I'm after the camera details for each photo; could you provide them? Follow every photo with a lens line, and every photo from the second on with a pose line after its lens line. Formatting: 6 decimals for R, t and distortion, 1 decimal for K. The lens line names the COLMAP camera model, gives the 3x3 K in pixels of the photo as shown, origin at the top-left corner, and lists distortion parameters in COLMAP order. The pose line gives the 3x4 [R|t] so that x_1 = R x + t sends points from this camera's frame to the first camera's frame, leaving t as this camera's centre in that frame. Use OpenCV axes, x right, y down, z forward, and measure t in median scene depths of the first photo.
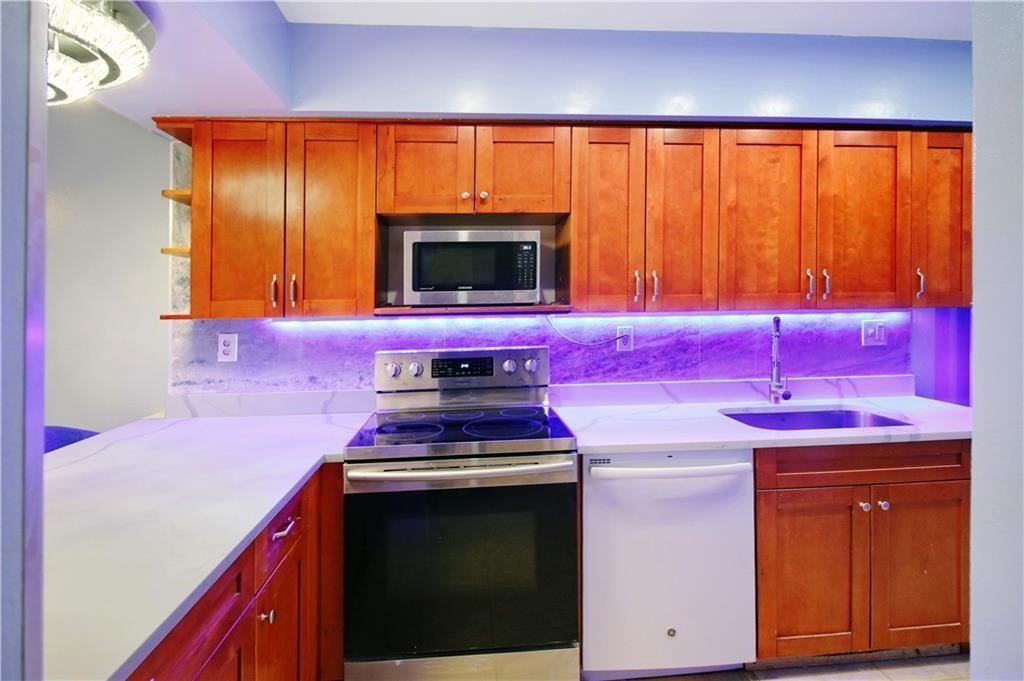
lens RADIAL K [[510.9, 0, 507.4], [0, 510.9, 304.5], [0, 0, 1]] dist [0.000567, -0.000397]
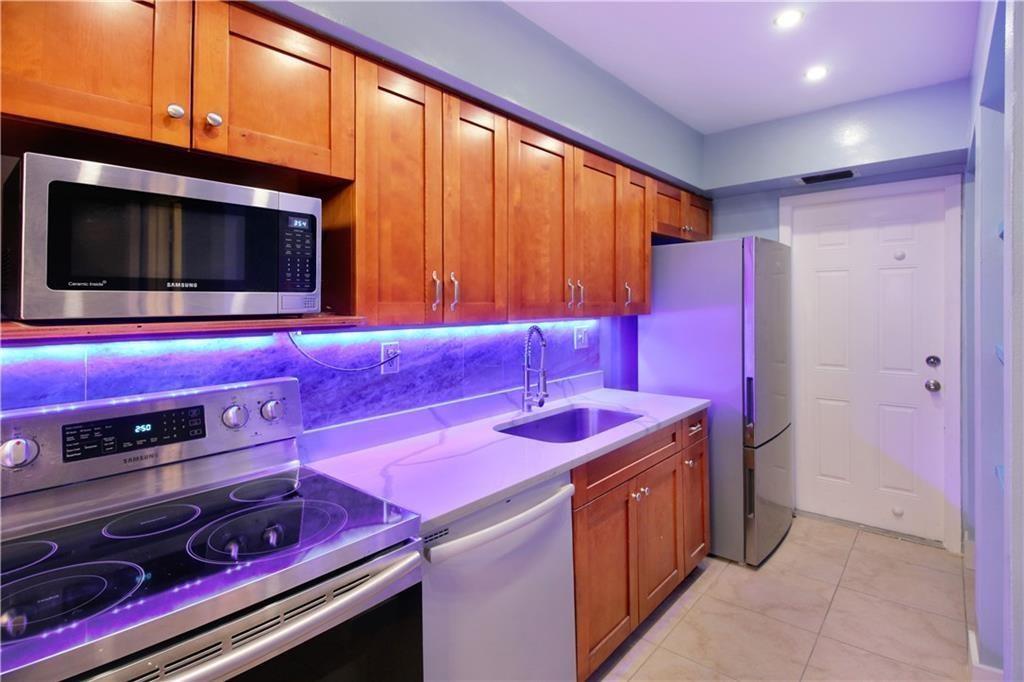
lens RADIAL K [[487.5, 0, 533.8], [0, 487.5, 319.3], [0, 0, 1]] dist [-0.003183, -0.001552]
pose [[0.711061, -0.014449, 0.702982, -0.151311], [0.007649, 0.999889, 0.012815, -0.000933], [-0.703089, -0.003735, 0.711092, 0.331826]]
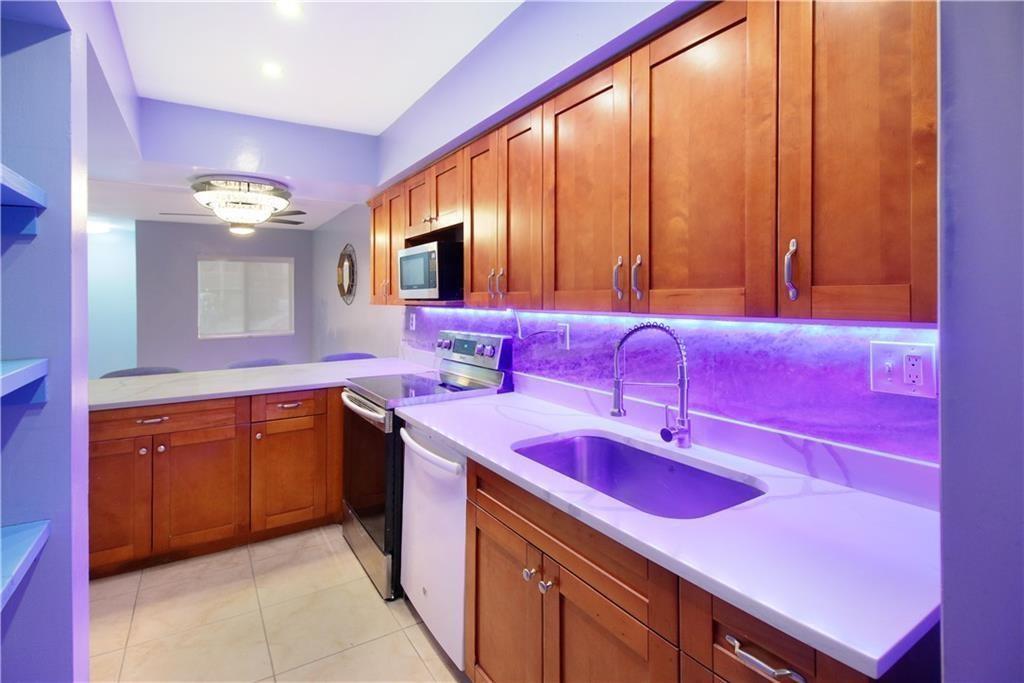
lens RADIAL K [[508.0, 0, 516.2], [0, 508.0, 330.1], [0, 0, 1]] dist [-0.000221, -0.000204]
pose [[0.464037, 0.070192, -0.883030, 1.101938], [0.001834, 0.996777, 0.080198, -0.022644], [0.885814, -0.038835, 0.462413, 0.521722]]
